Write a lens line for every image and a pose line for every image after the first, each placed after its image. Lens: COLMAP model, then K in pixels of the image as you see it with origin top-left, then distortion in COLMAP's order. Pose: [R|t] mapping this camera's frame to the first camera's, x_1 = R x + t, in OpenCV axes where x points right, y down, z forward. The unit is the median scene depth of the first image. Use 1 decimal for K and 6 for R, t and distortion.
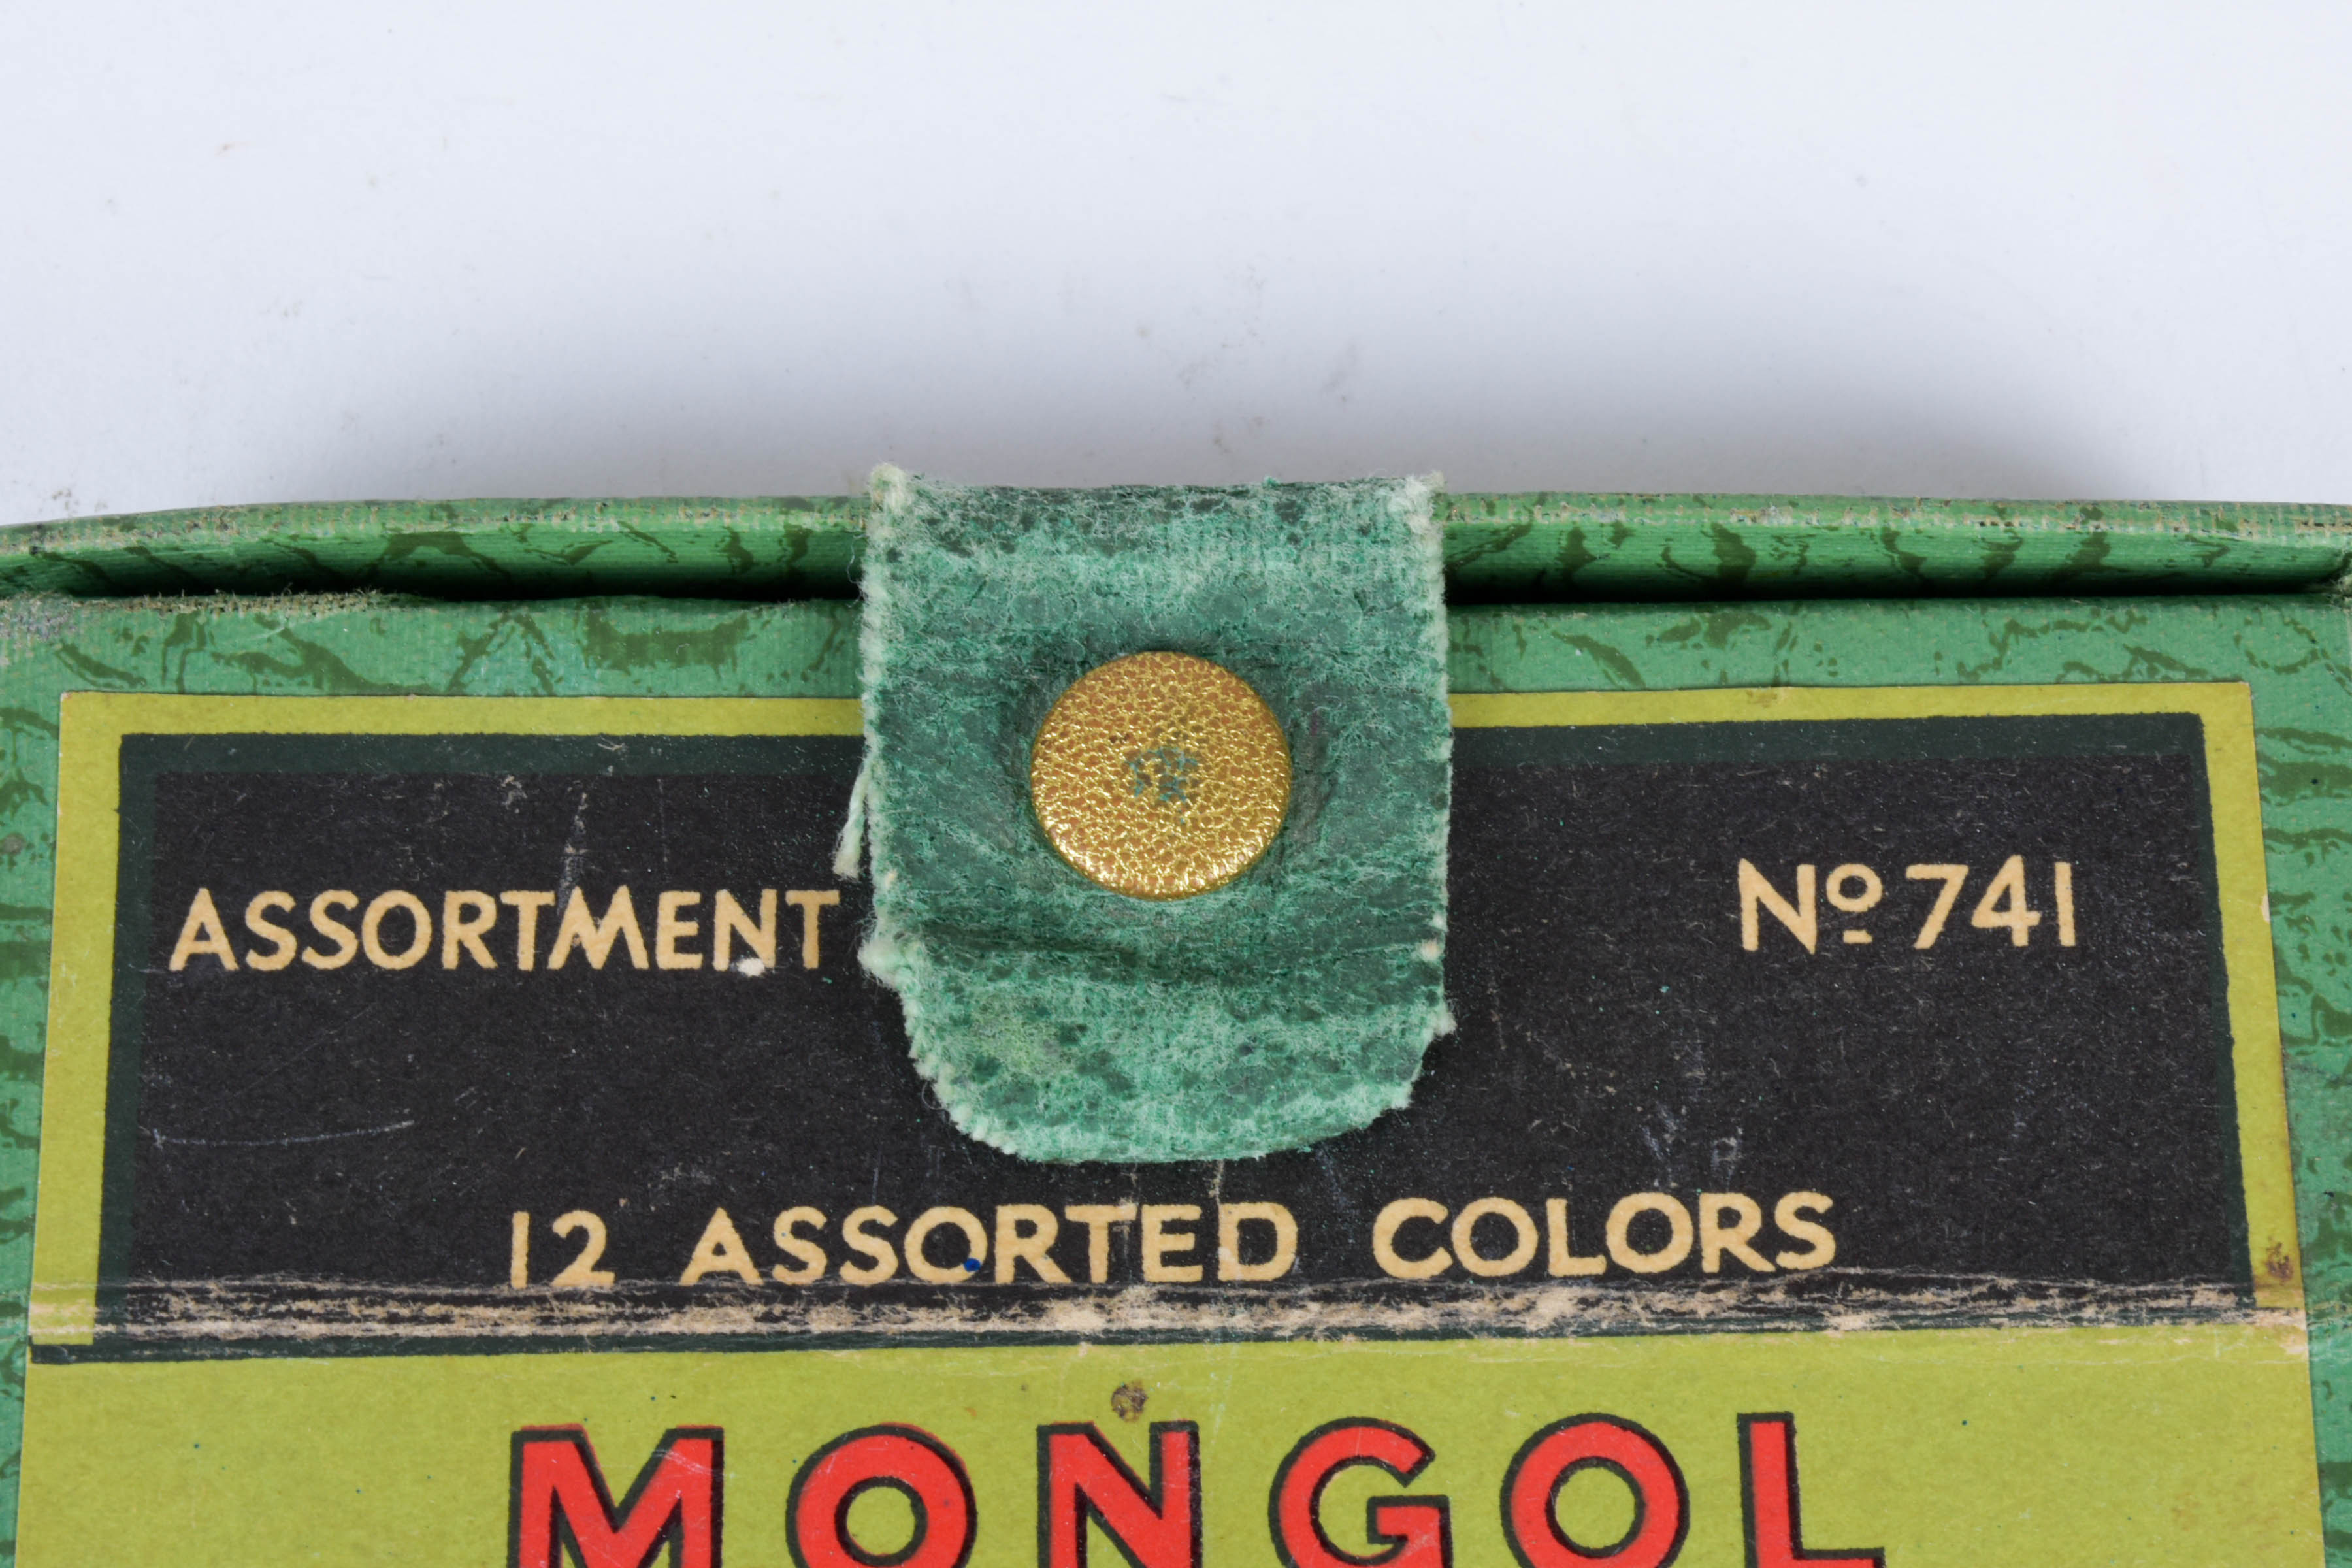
lens RADIAL K [[4618.6, 0, 1176.0], [0, 4618.6, 784.0], [0, 0, 1]] dist [-0.036025, 0.335140]
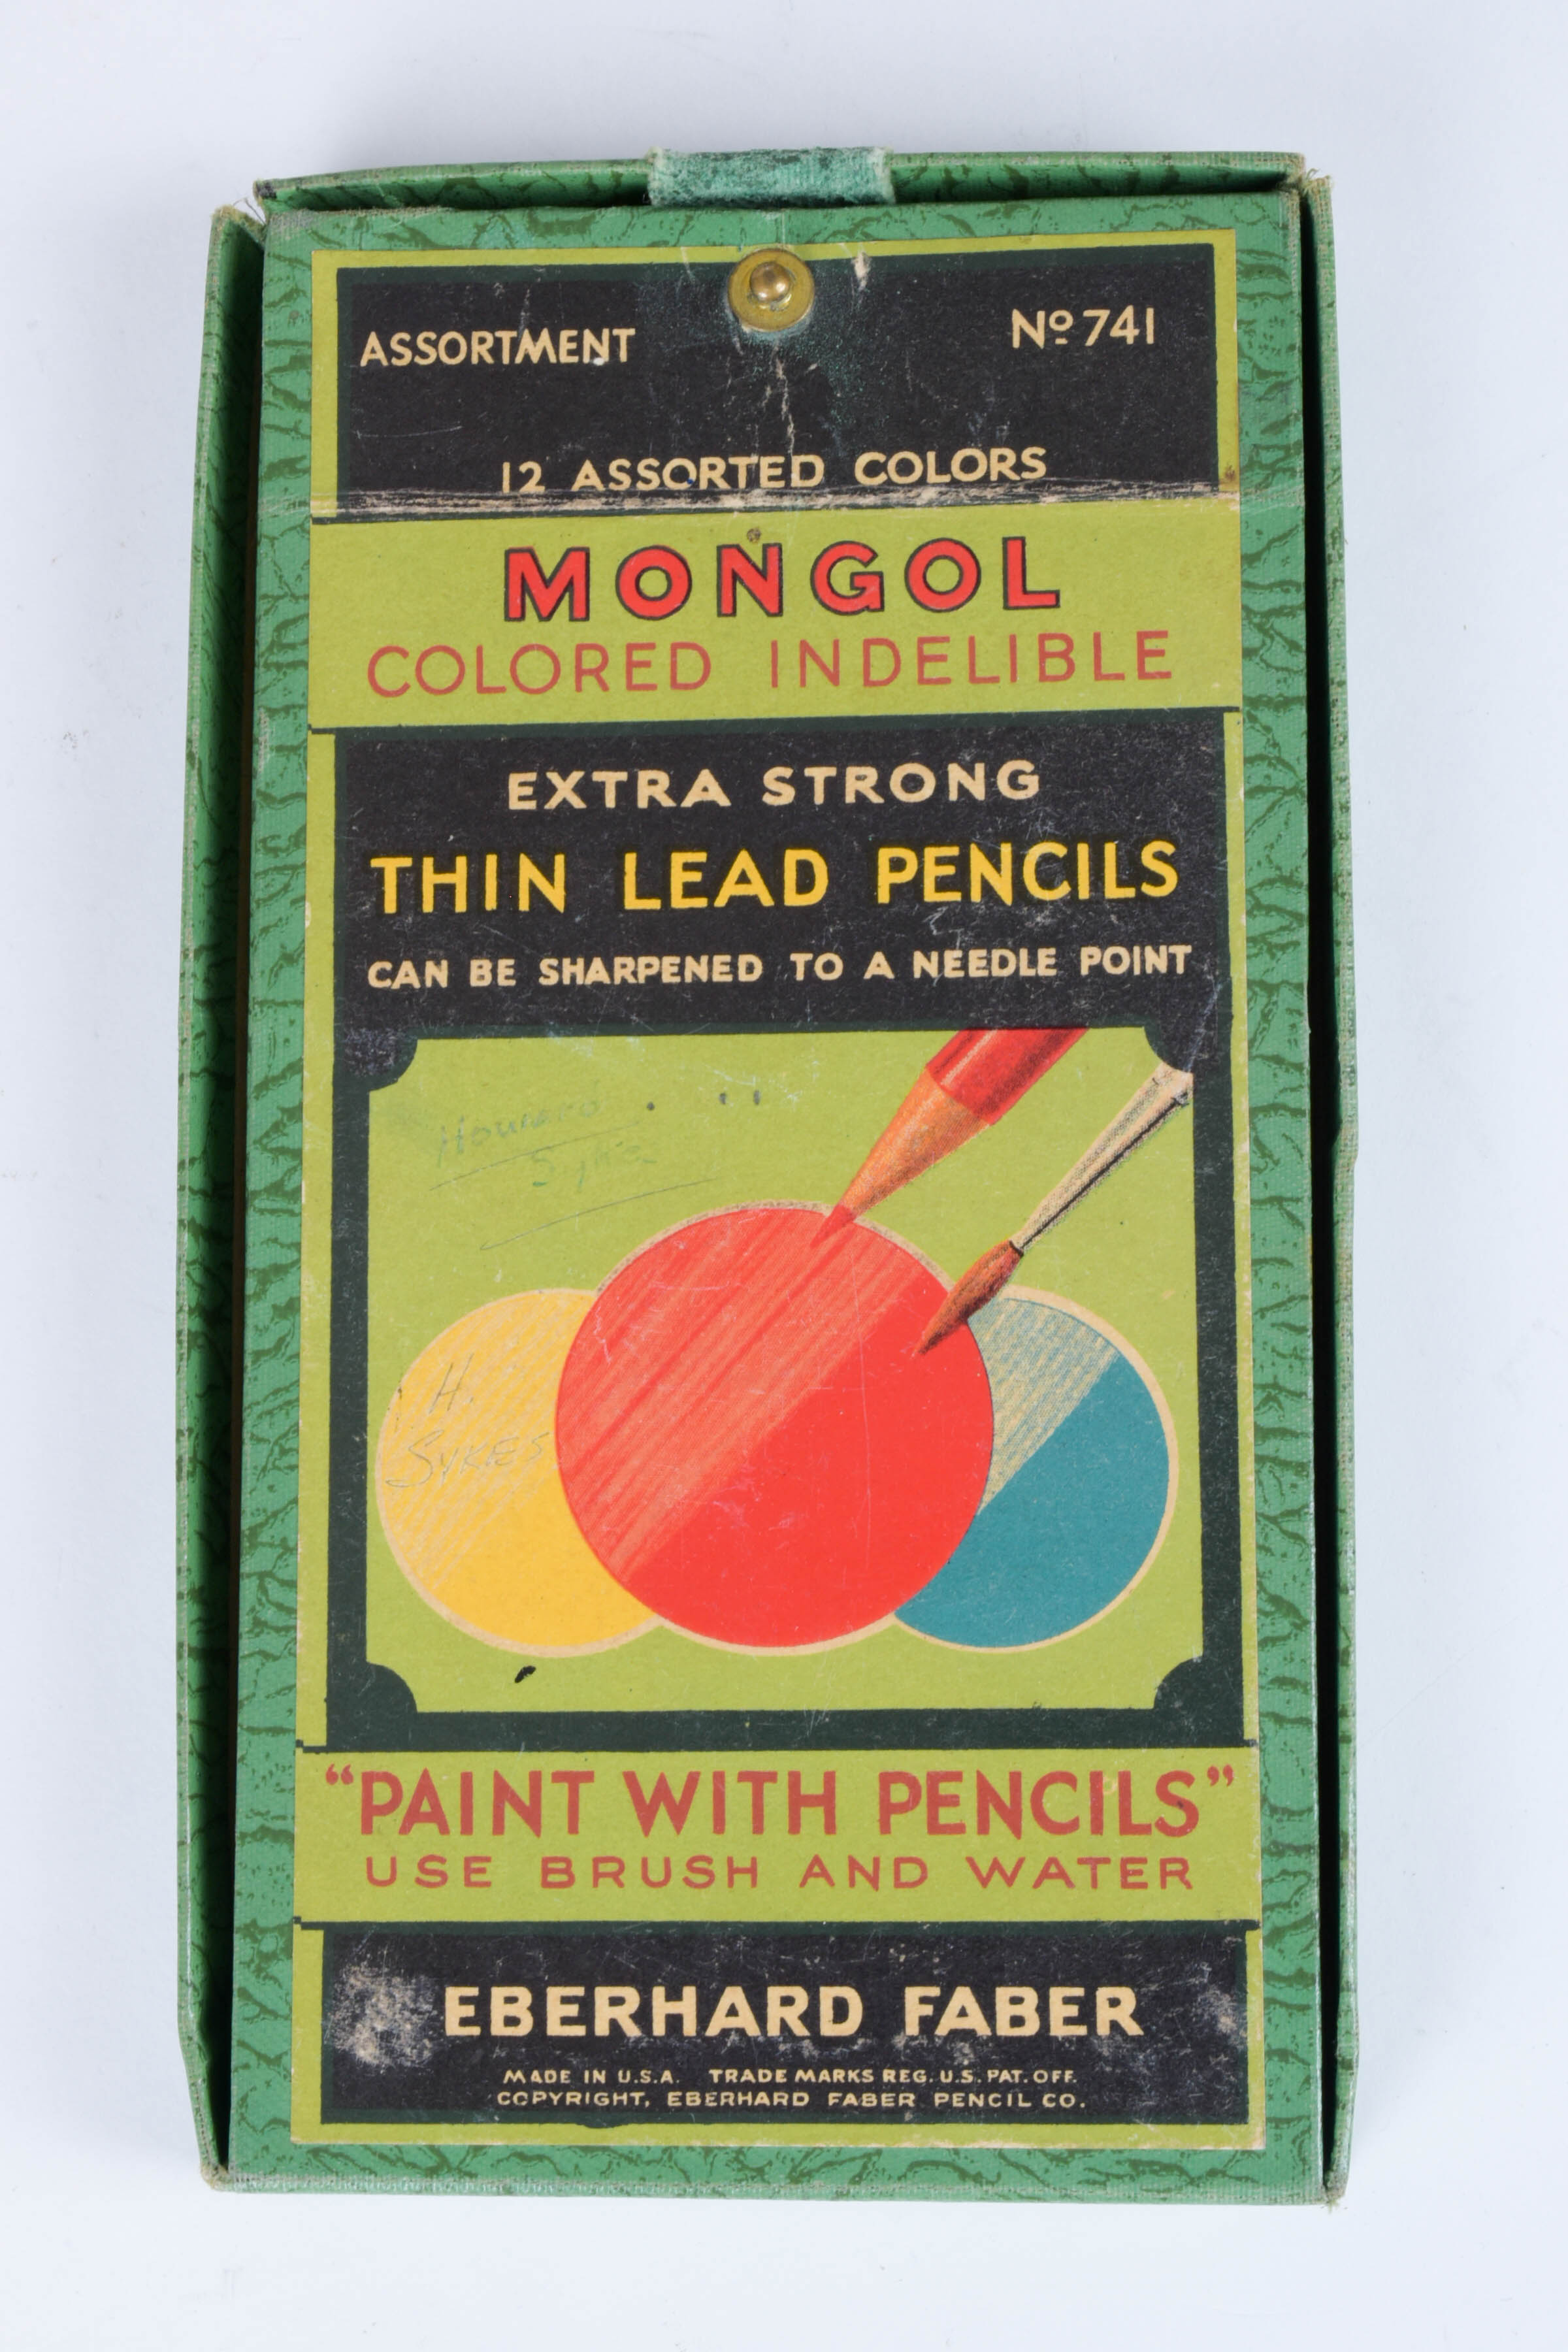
lens RADIAL K [[4618.6, 0, 784.0], [0, 4618.6, 1176.0], [0, 0, 1]] dist [-0.036025, 0.335140]
pose [[0.996455, -0.002539, -0.084091, 0.208202], [0.016047, 0.986929, 0.160357, 0.075521], [0.082585, -0.161138, 0.983471, -1.446076]]
